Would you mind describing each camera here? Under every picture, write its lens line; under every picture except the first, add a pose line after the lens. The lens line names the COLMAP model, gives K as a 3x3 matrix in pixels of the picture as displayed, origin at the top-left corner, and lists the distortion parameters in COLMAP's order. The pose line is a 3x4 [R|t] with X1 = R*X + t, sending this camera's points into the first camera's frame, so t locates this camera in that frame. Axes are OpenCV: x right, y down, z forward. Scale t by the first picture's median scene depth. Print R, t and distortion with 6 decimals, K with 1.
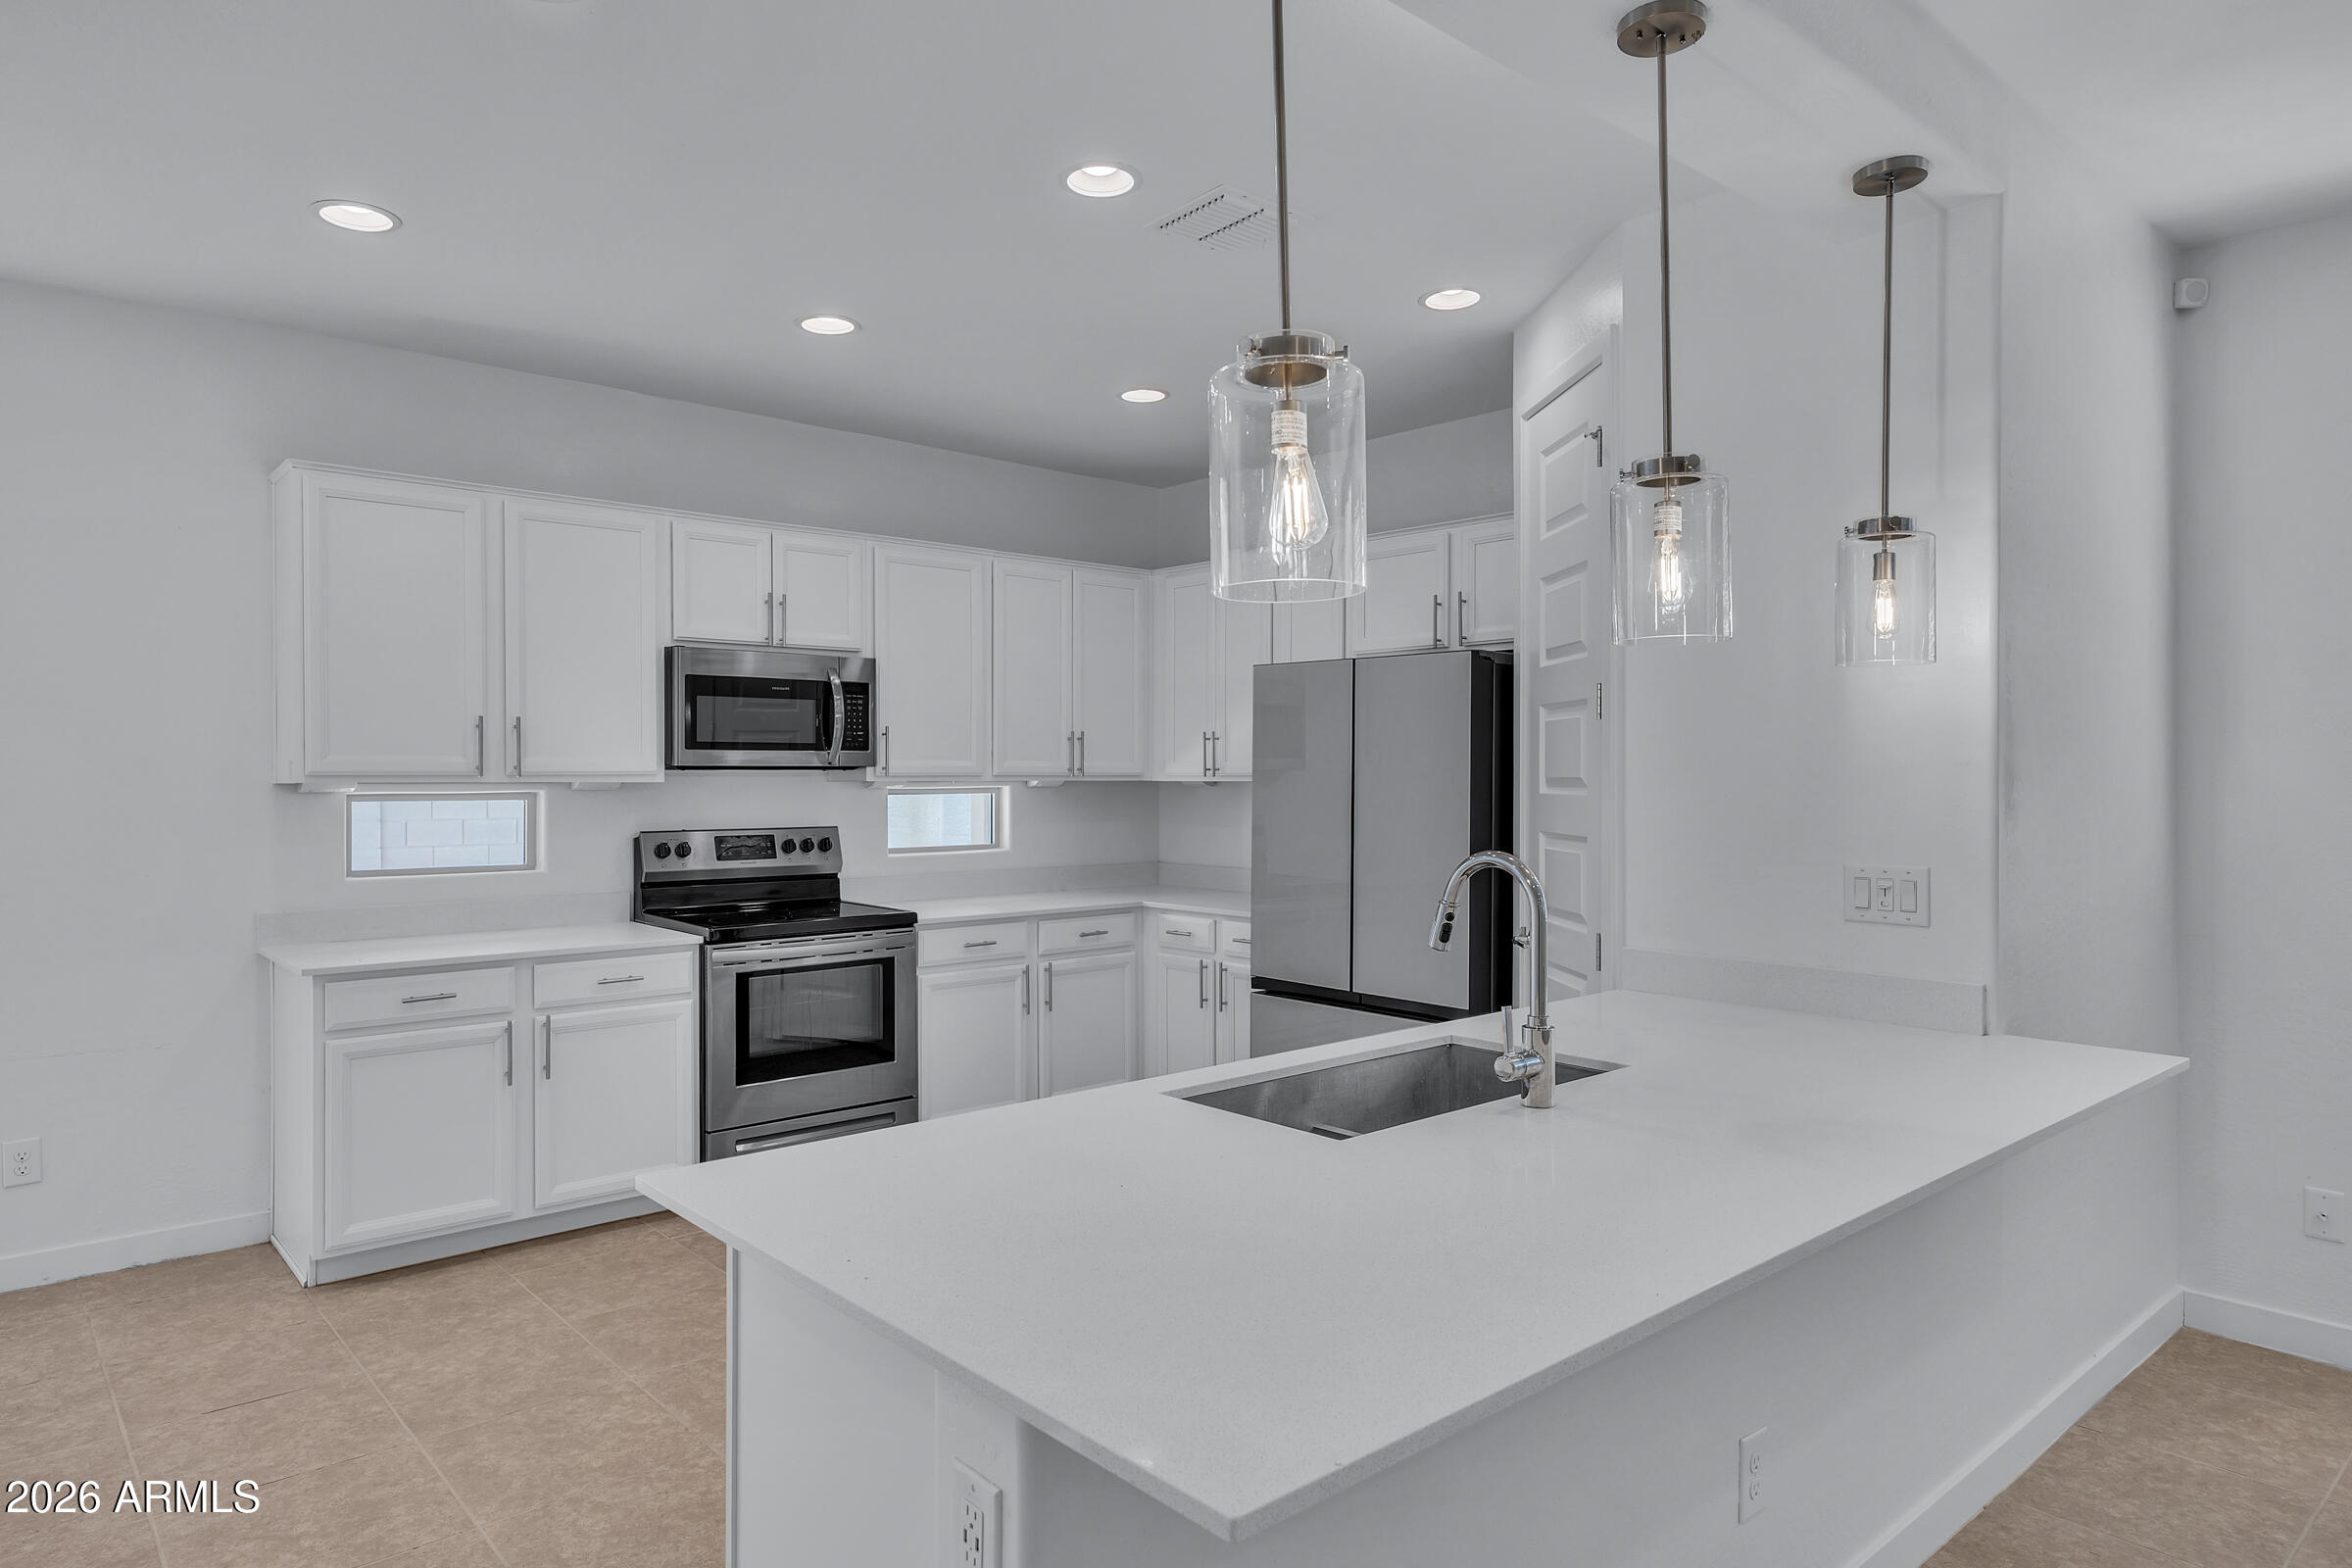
lens RADIAL K [[1402.7, 0, 1180.3], [0, 1402.7, 781.4], [0, 0, 1]] dist [0.015290, 0.001009]
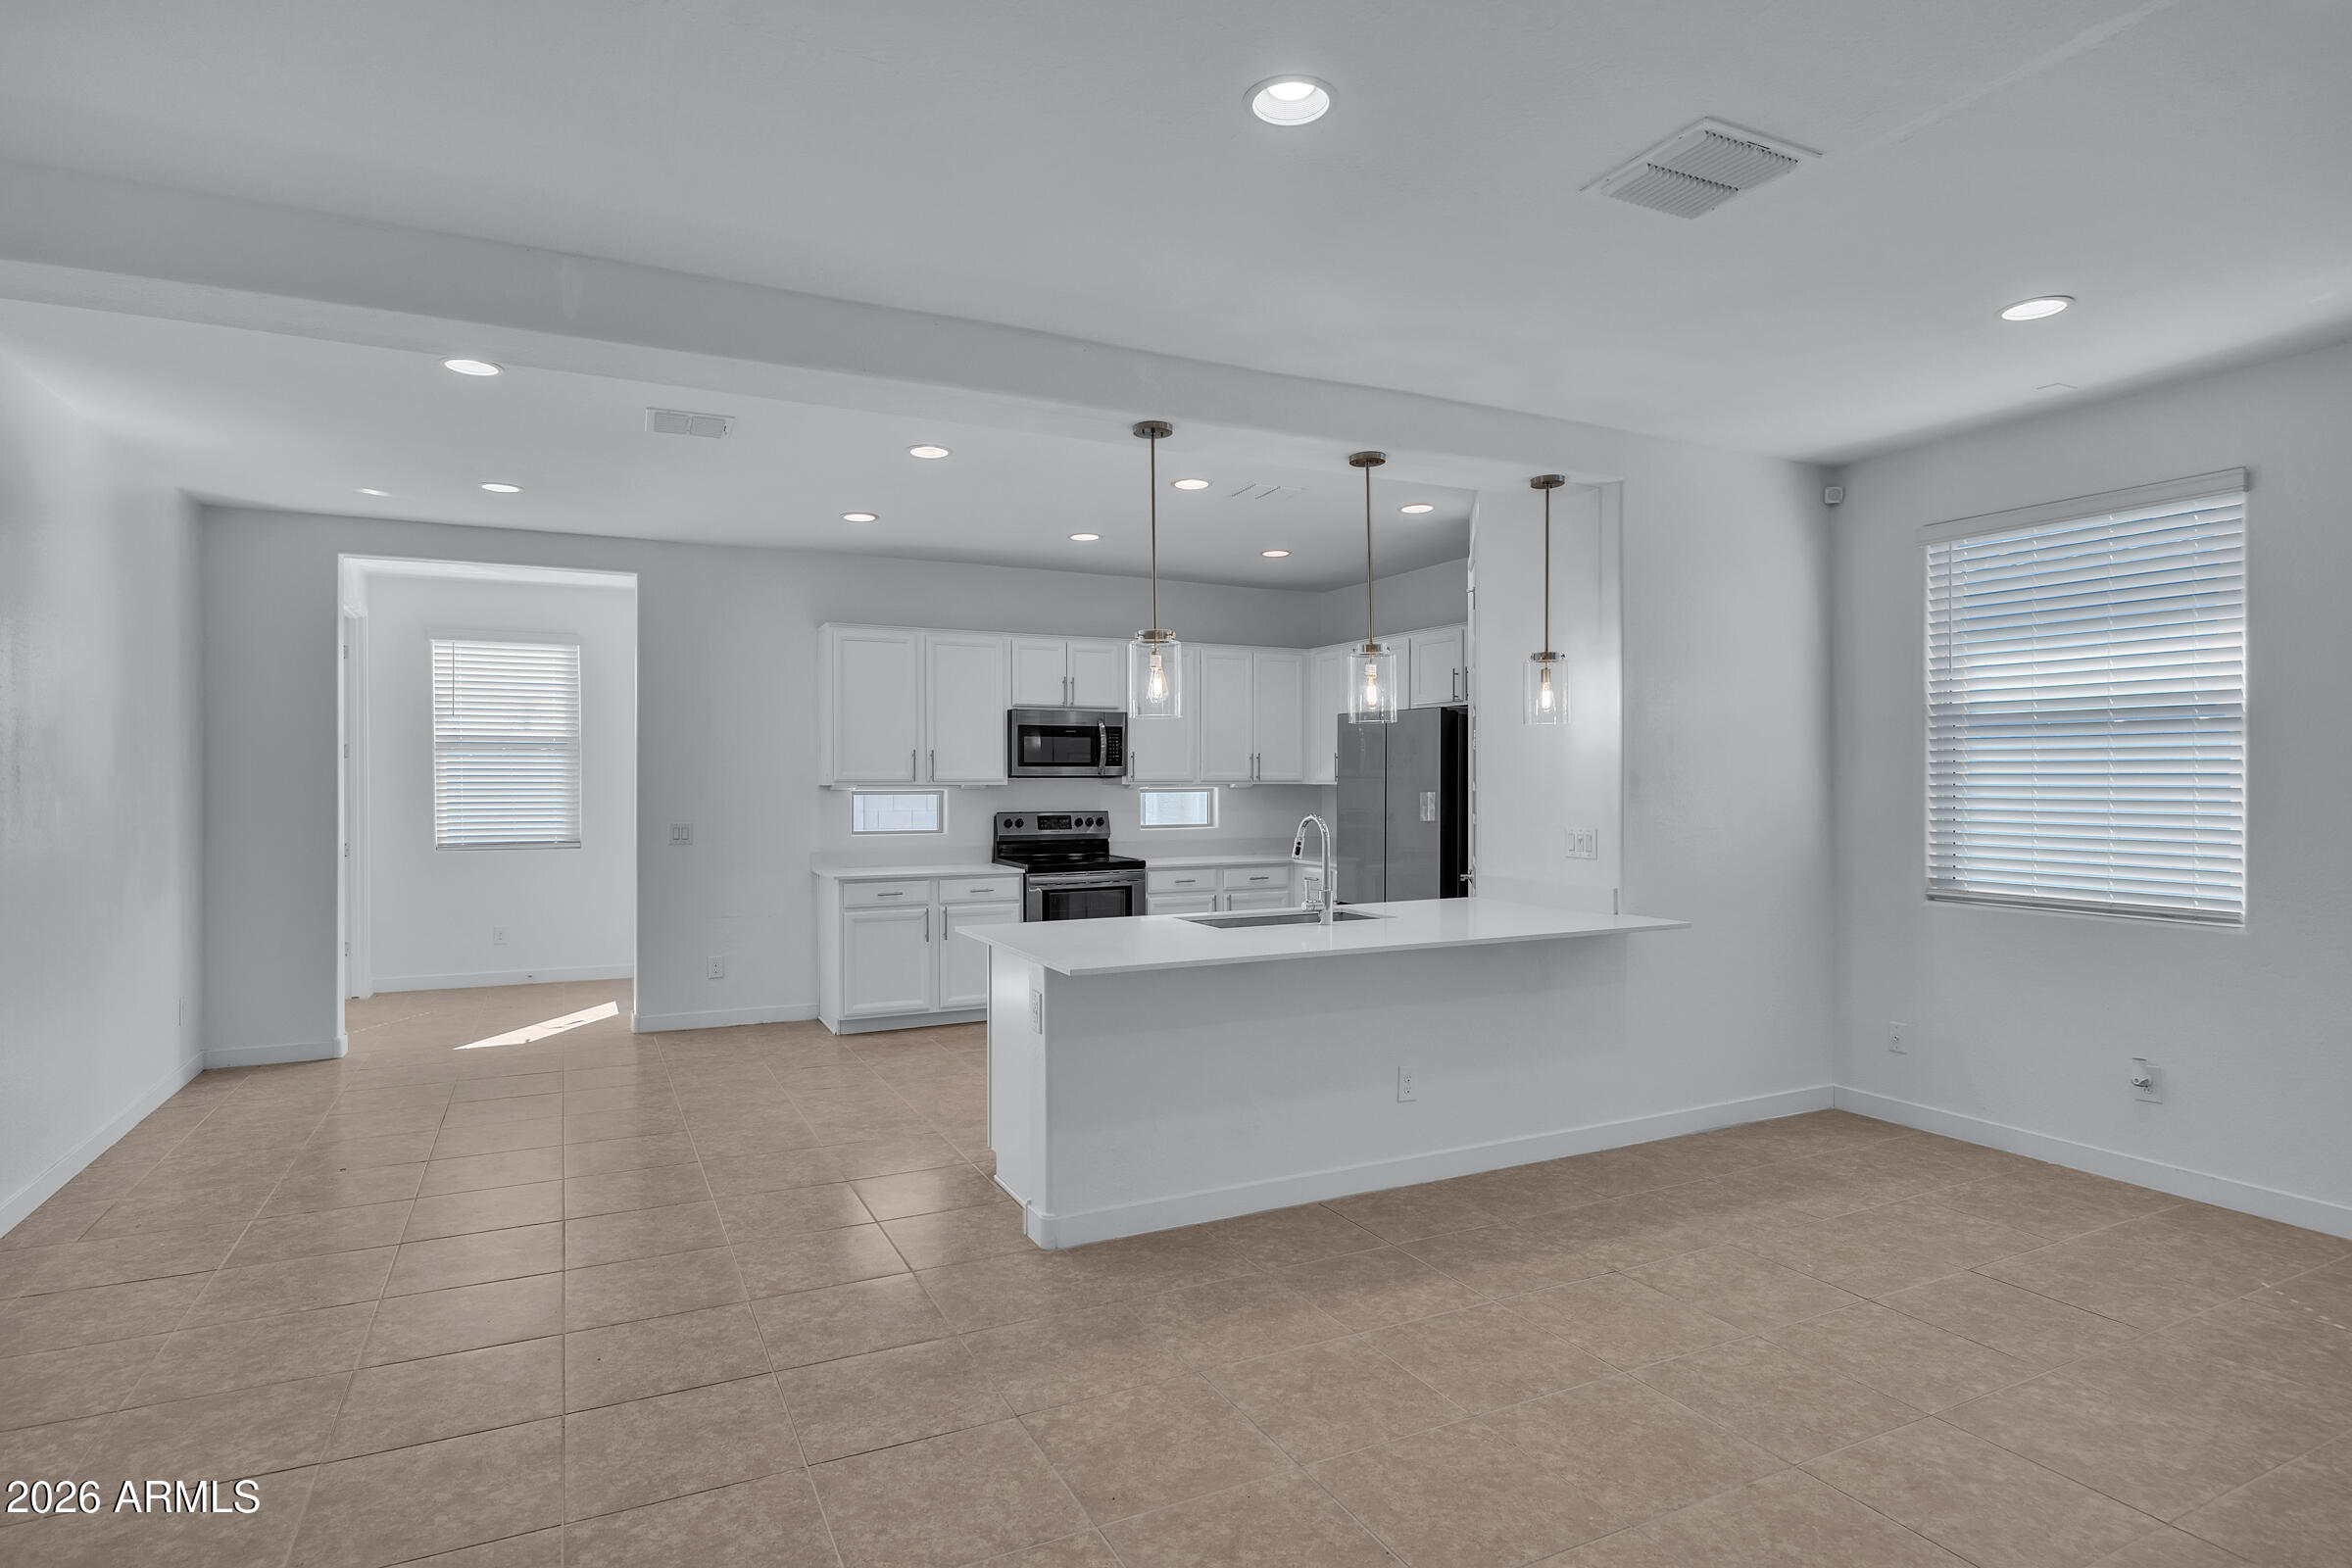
lens RADIAL K [[1208.0, 0, 1168.4], [0, 1208.0, 783.0], [0, 0, 1]] dist [-0.011839, -0.000532]
pose [[0.964731, -0.000834, -0.263235, 0.232141], [0.000265, 0.999998, -0.002197, 0.001749], [0.263237, 0.002050, 0.964729, -0.425408]]
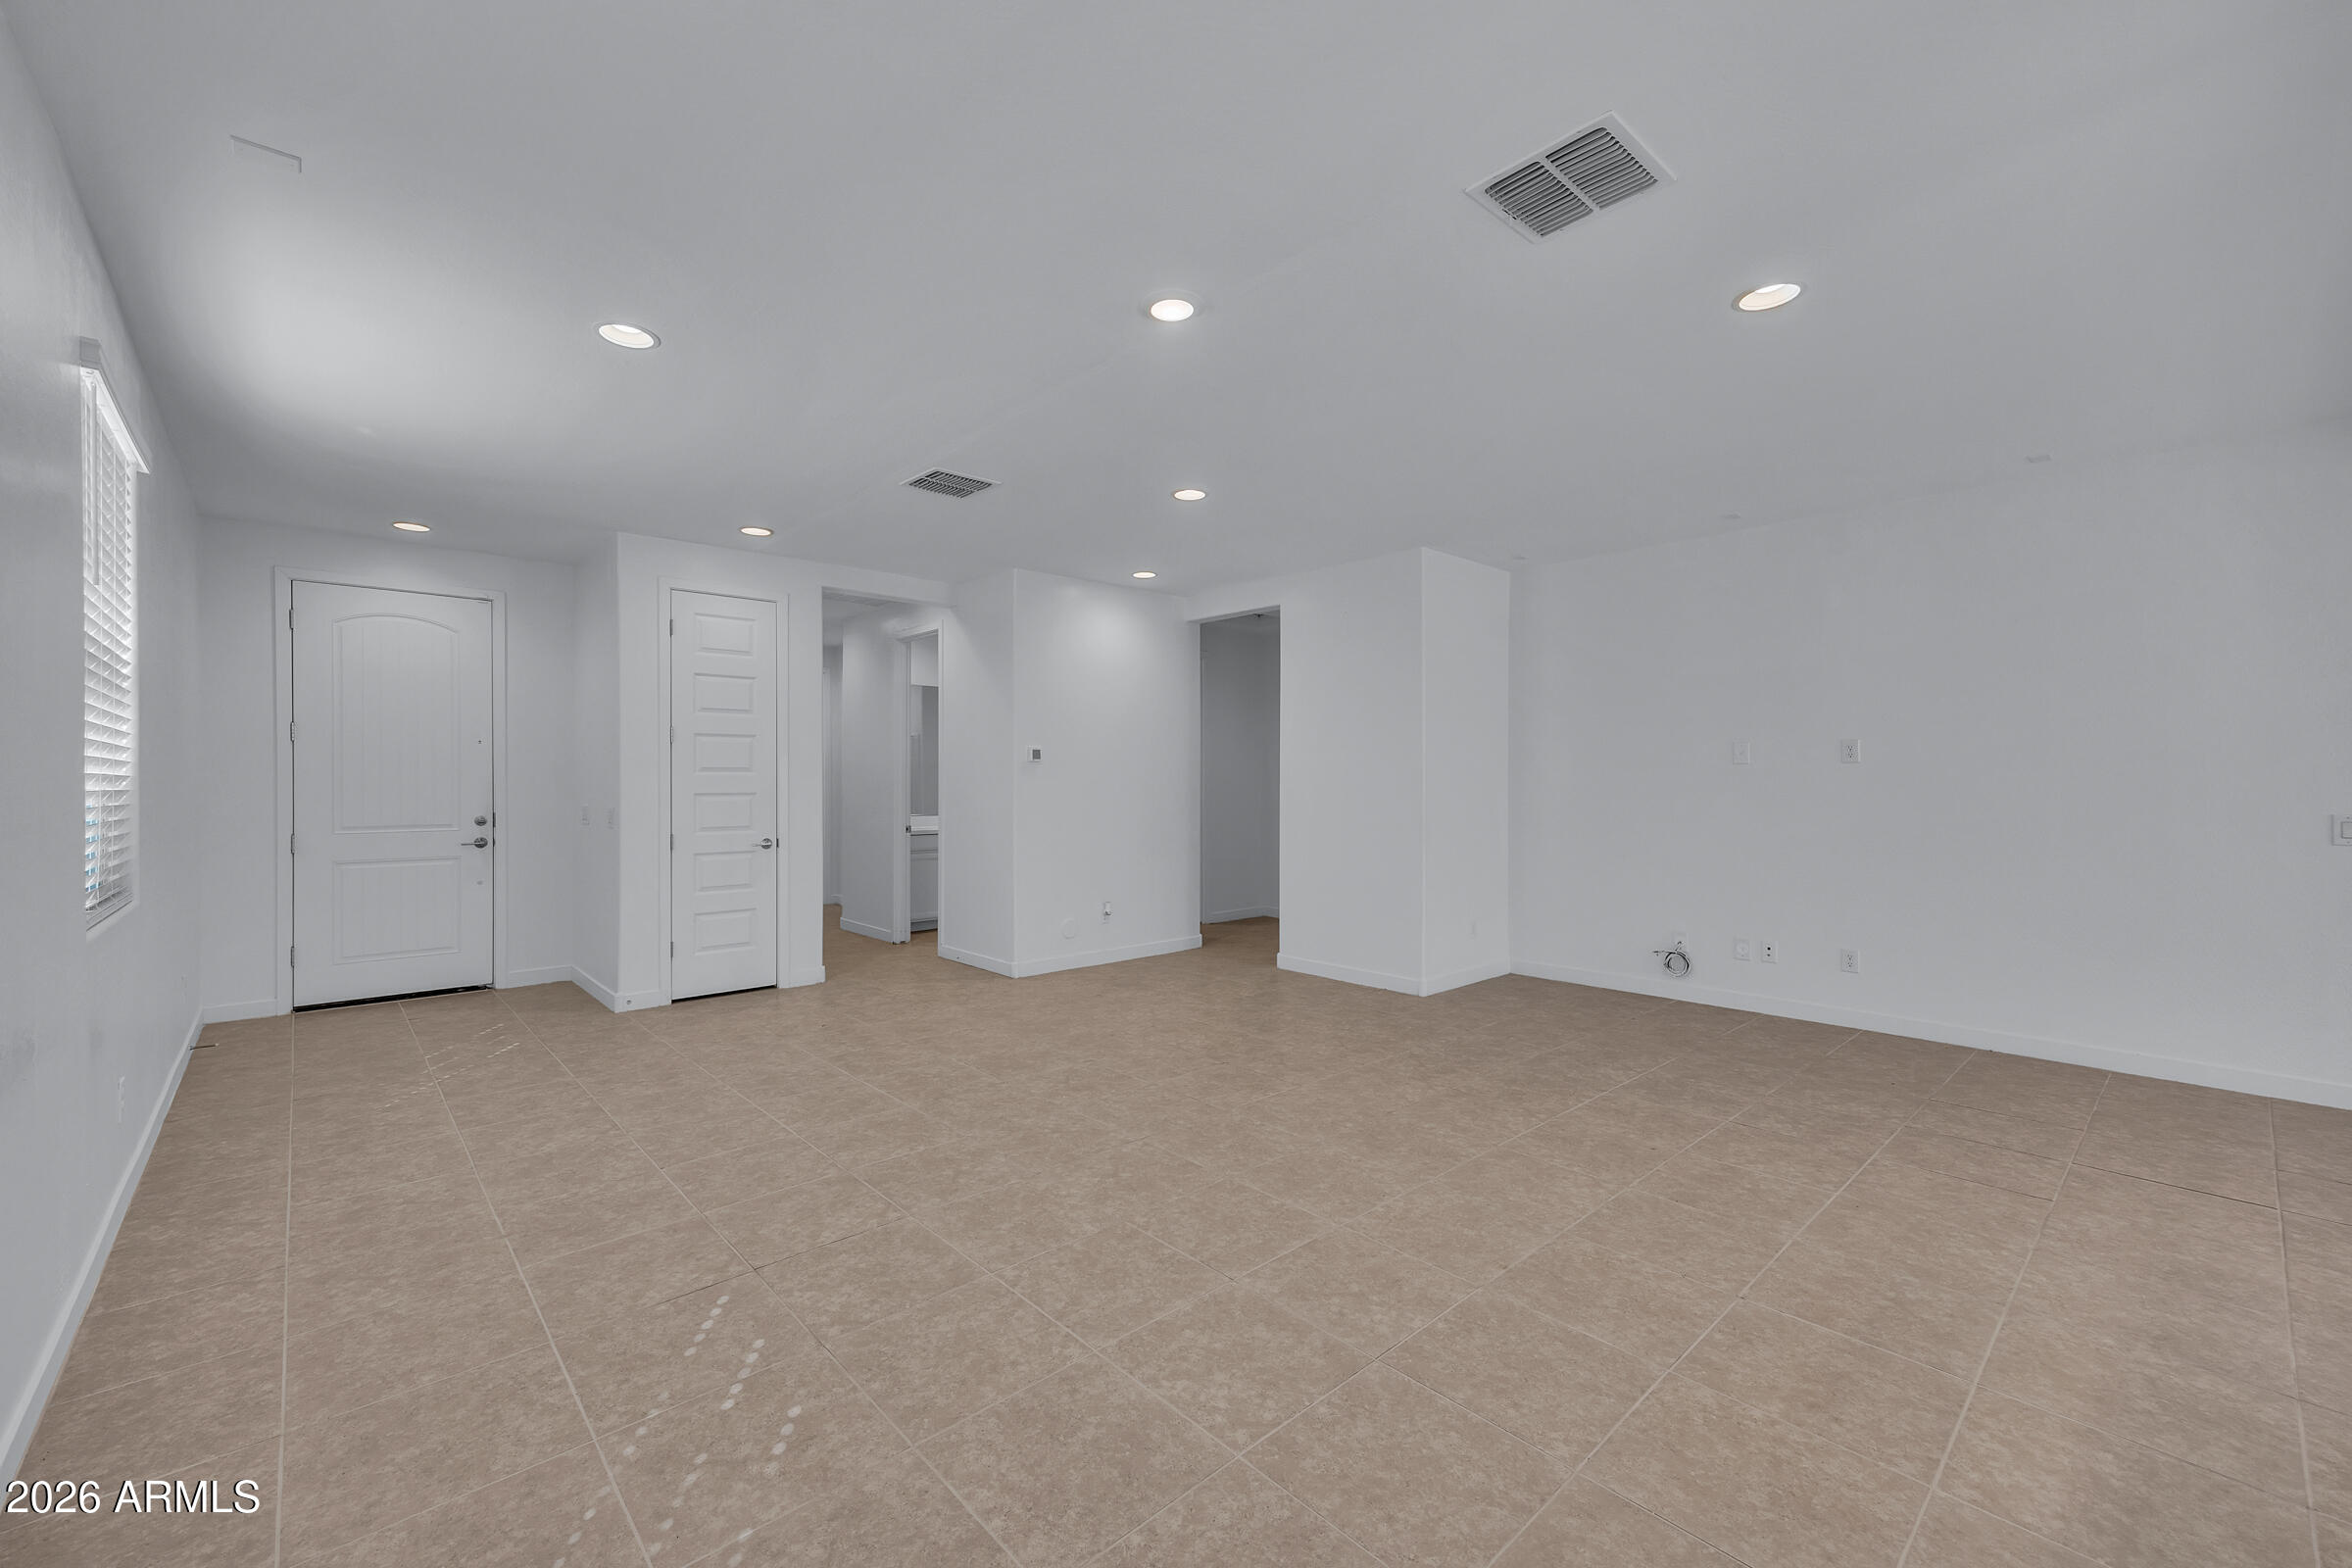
lens RADIAL K [[915.0, 0, 1192.2], [0, 915.0, 782.6], [0, 0, 1]] dist [-0.007546, 0.000453]
pose [[-0.999321, 0.005651, -0.036402, 0.508327], [0.005284, 0.999934, 0.010170, 0.017075], [0.036457, 0.009971, -0.999285, 0.557557]]
